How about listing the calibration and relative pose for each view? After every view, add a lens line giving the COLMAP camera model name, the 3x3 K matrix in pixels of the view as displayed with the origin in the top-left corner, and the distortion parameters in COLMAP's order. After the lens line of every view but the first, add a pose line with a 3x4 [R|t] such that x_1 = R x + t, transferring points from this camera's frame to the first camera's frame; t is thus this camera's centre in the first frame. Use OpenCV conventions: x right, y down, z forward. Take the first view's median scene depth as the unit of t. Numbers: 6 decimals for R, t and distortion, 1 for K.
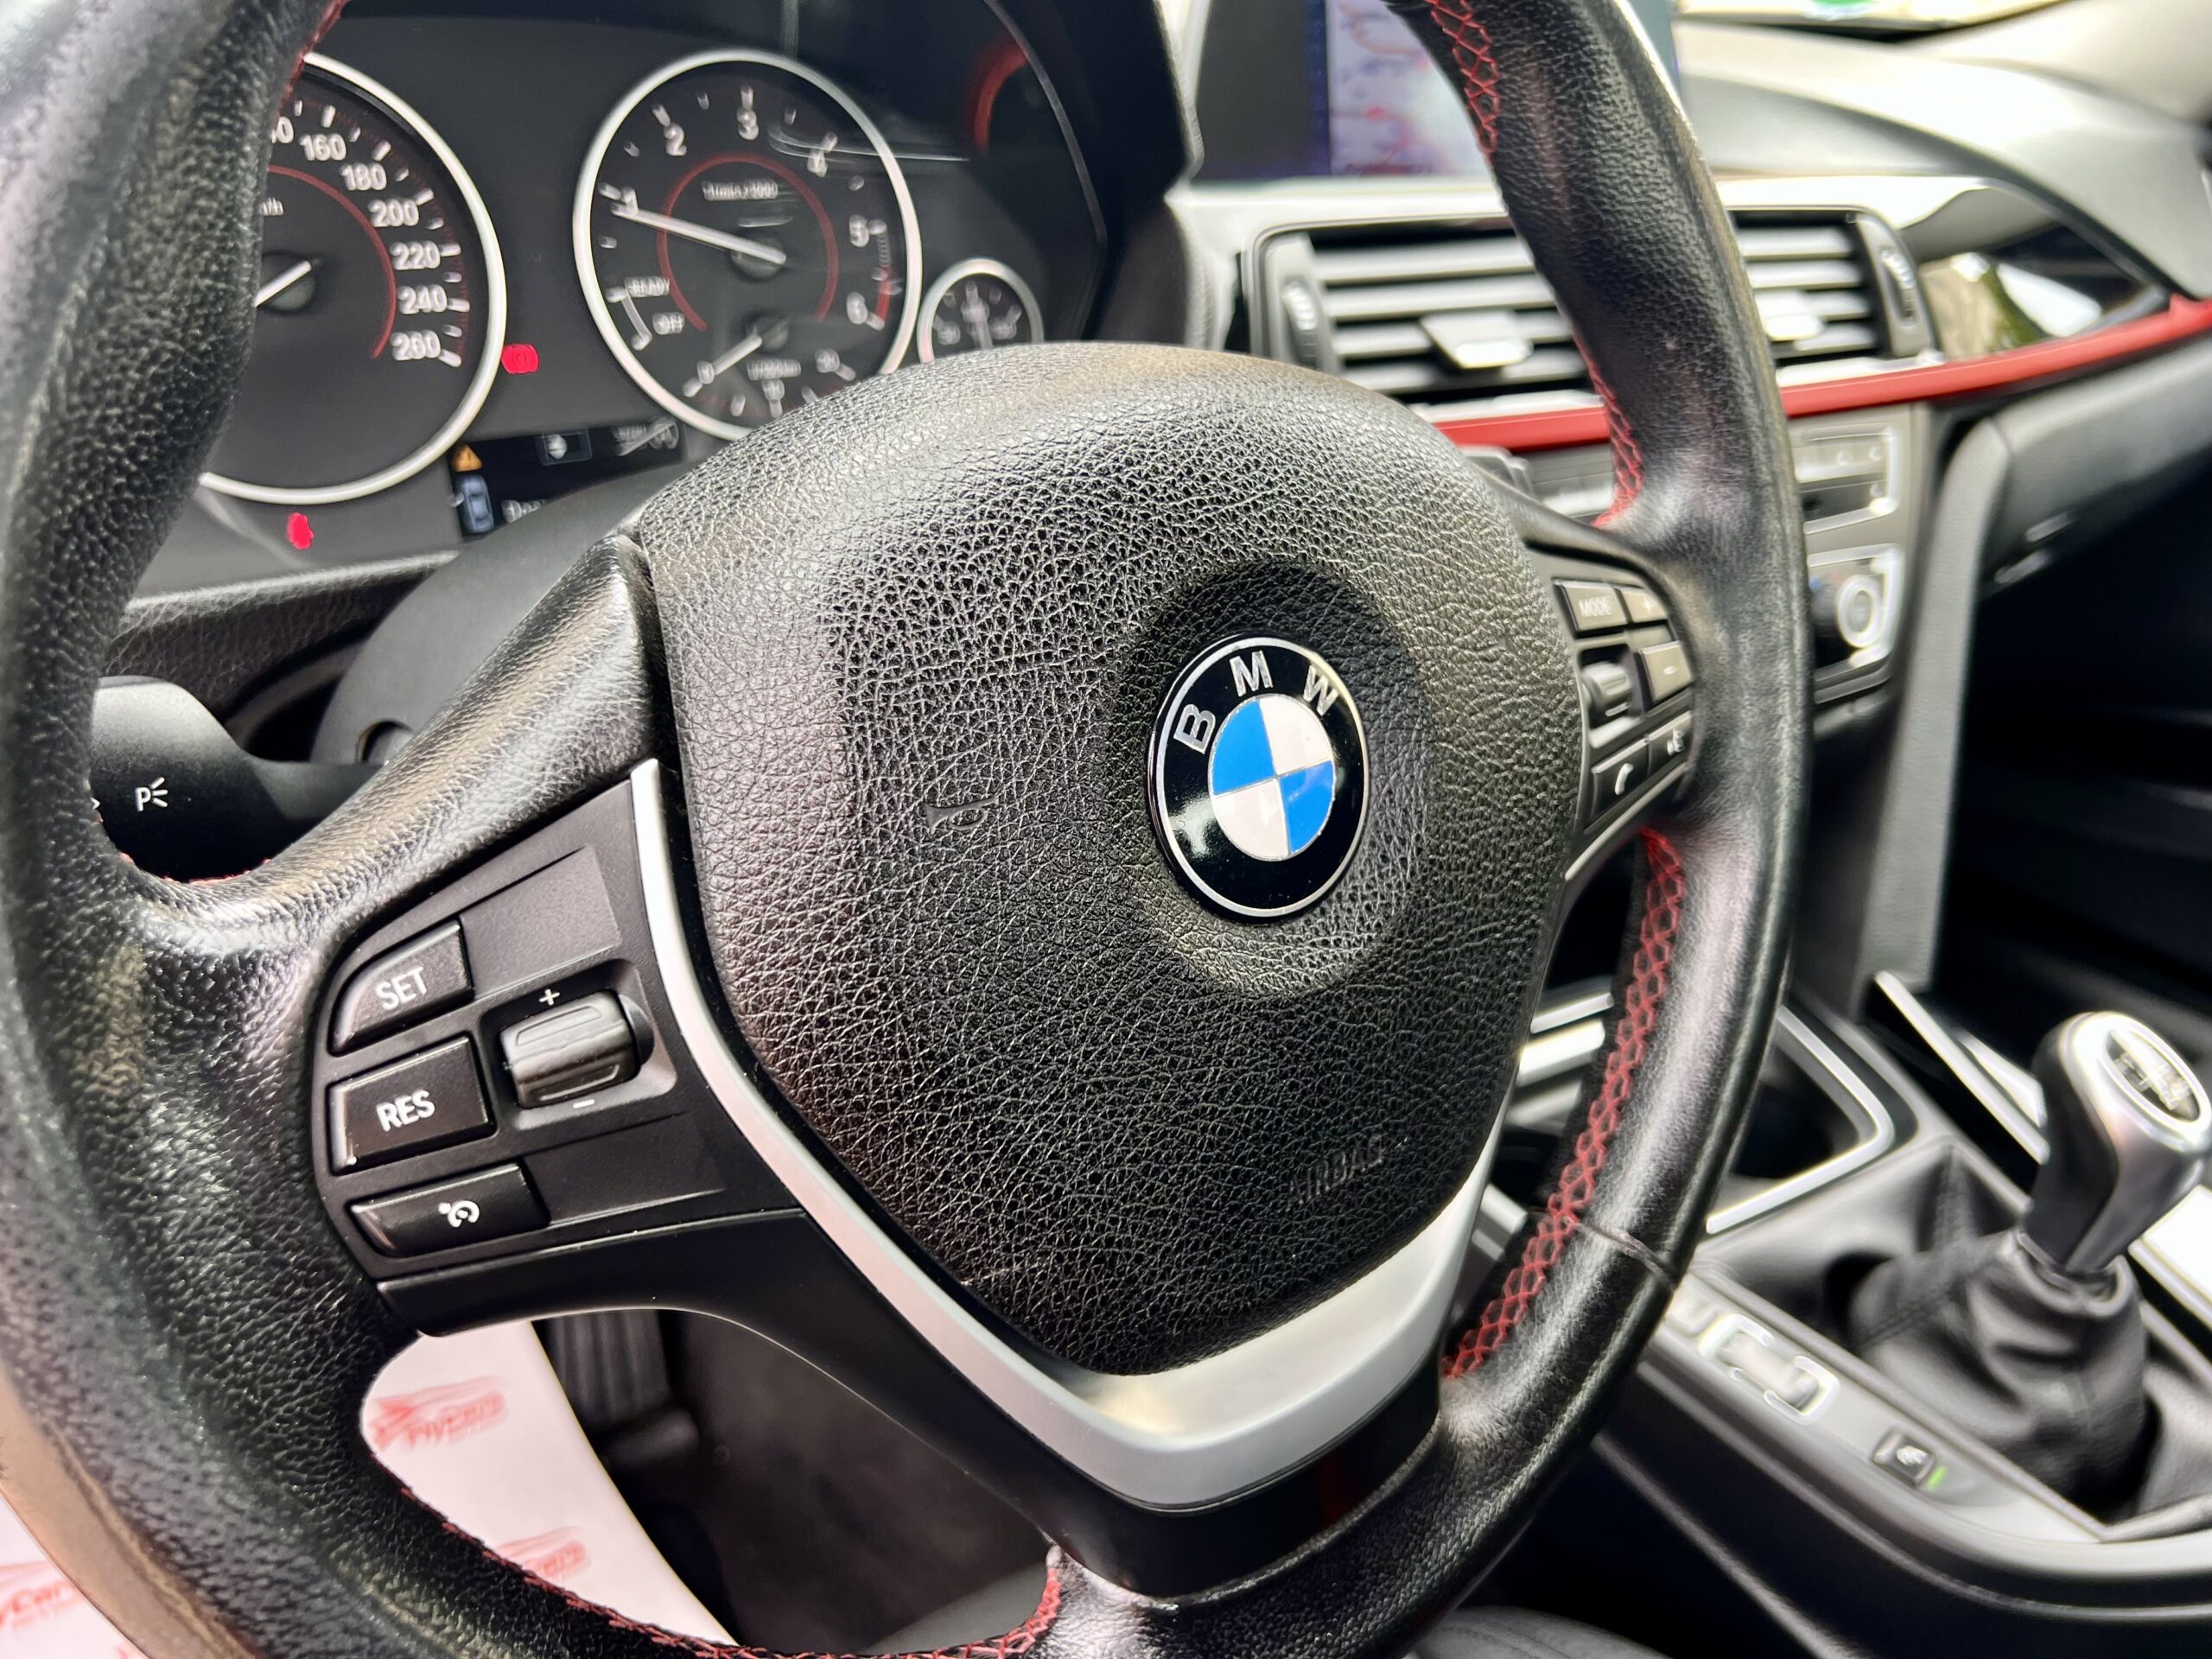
lens RADIAL K [[1708.8, 0, 1105.4], [0, 1708.8, 824.7], [0, 0, 1]] dist [0.025147, -0.048488]
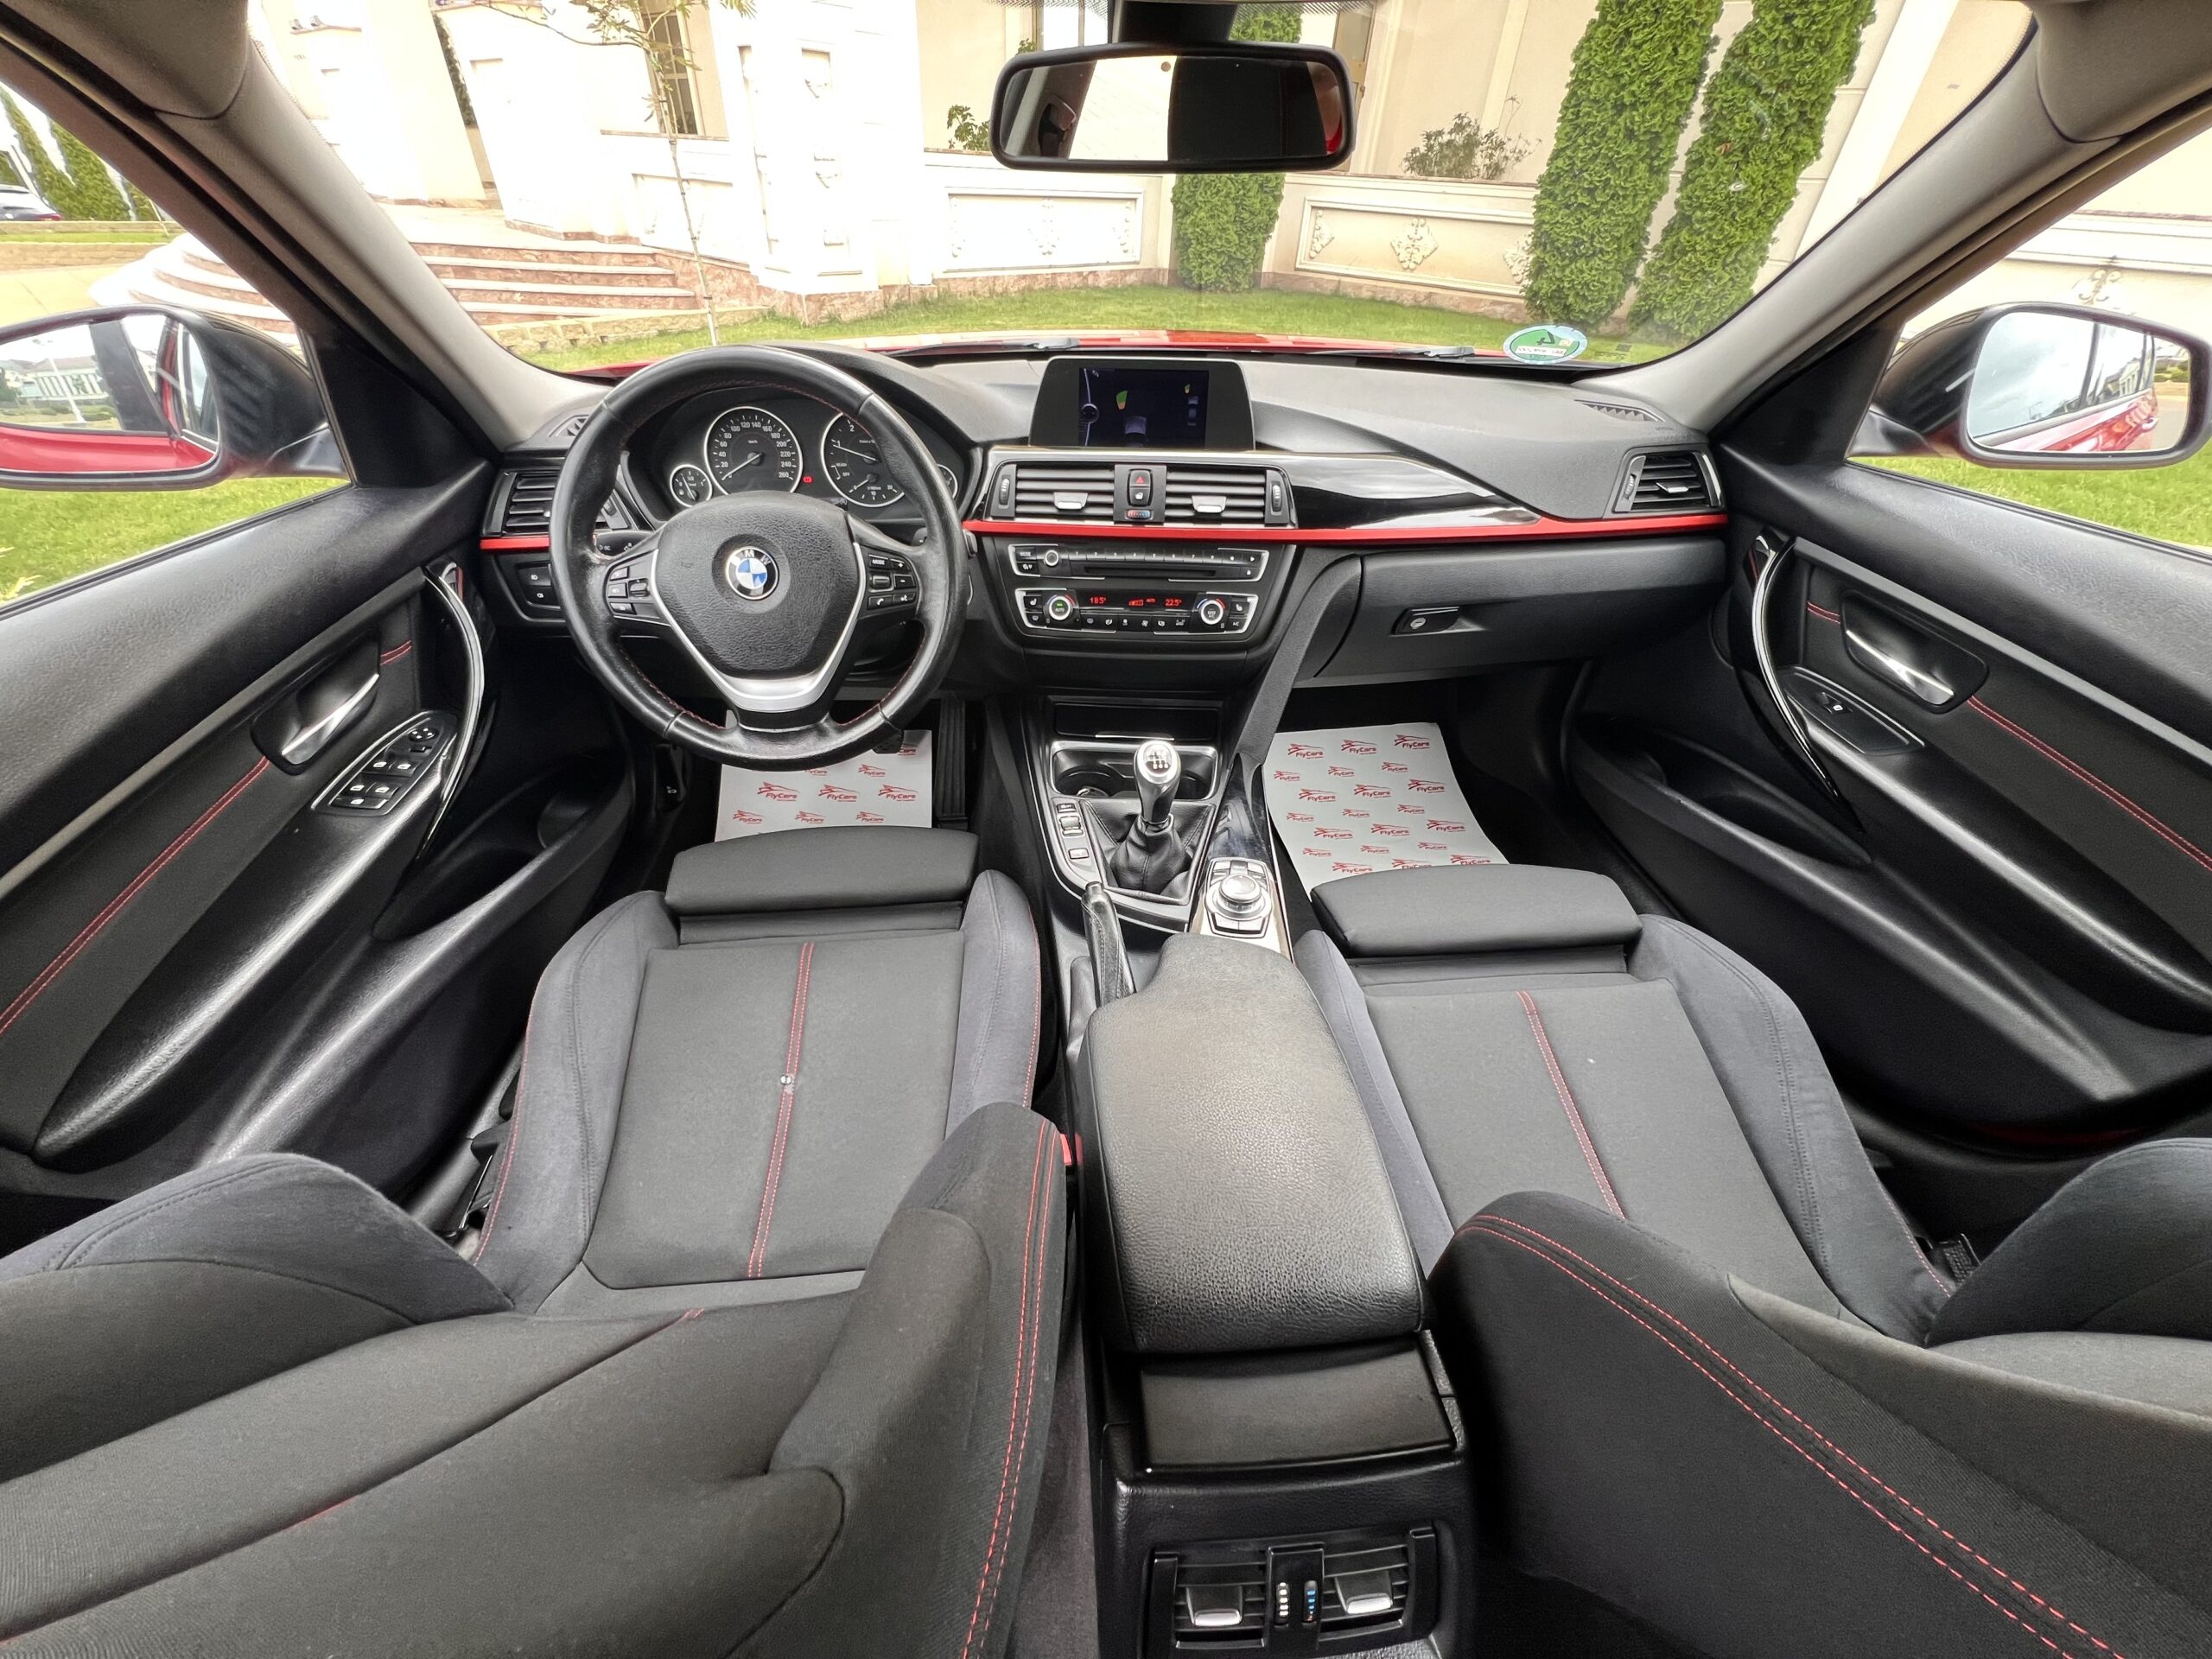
lens RADIAL K [[886.0, 0, 1098.3], [0, 886.0, 830.4], [0, 0, 1]] dist [0.002113, -0.004803]
pose [[0.823675, 0.291062, -0.486664, 2.575002], [-0.226297, 0.955637, 0.188539, -0.025064], [0.519951, -0.045164, 0.853001, -0.895830]]
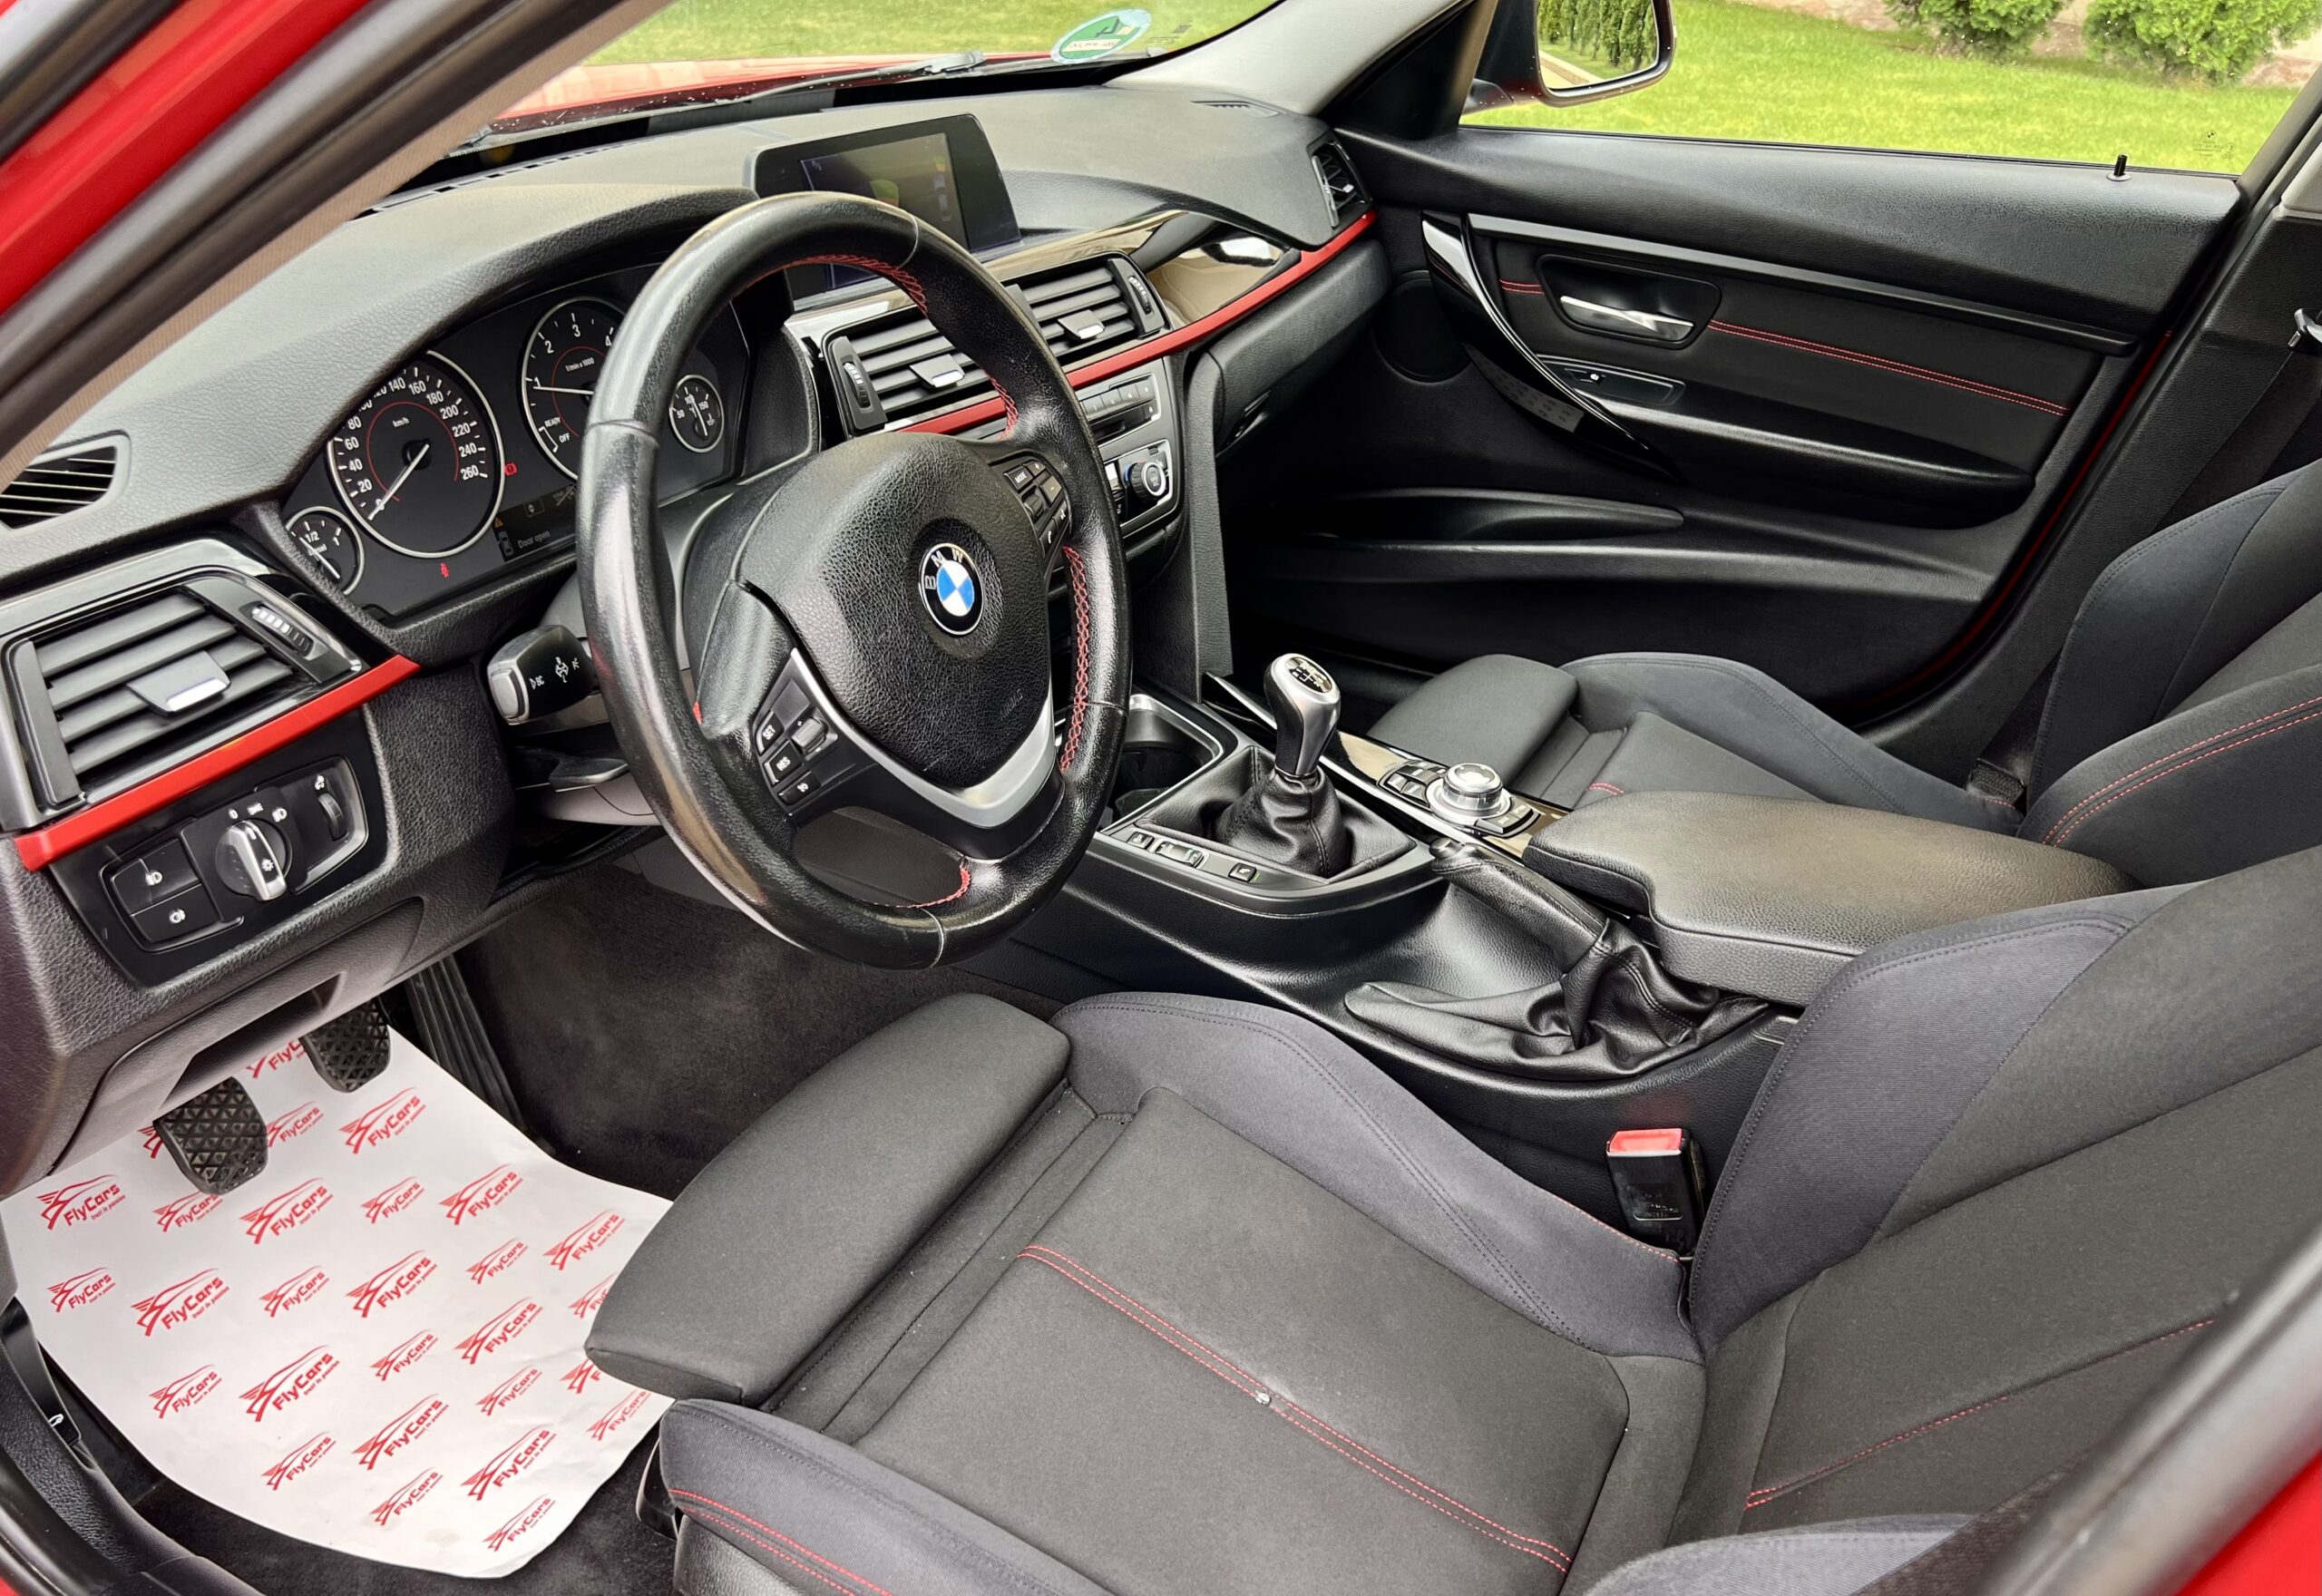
lens RADIAL K [[1799.9, 0, 1126.0], [0, 1799.9, 927.8], [0, 0, 1]] dist [0.043567, -0.049892]
pose [[0.926988, -0.235151, 0.292229, -0.679582], [0.200700, 0.969131, 0.143192, 0.157664], [-0.316880, -0.074087, 0.945568, -2.144501]]
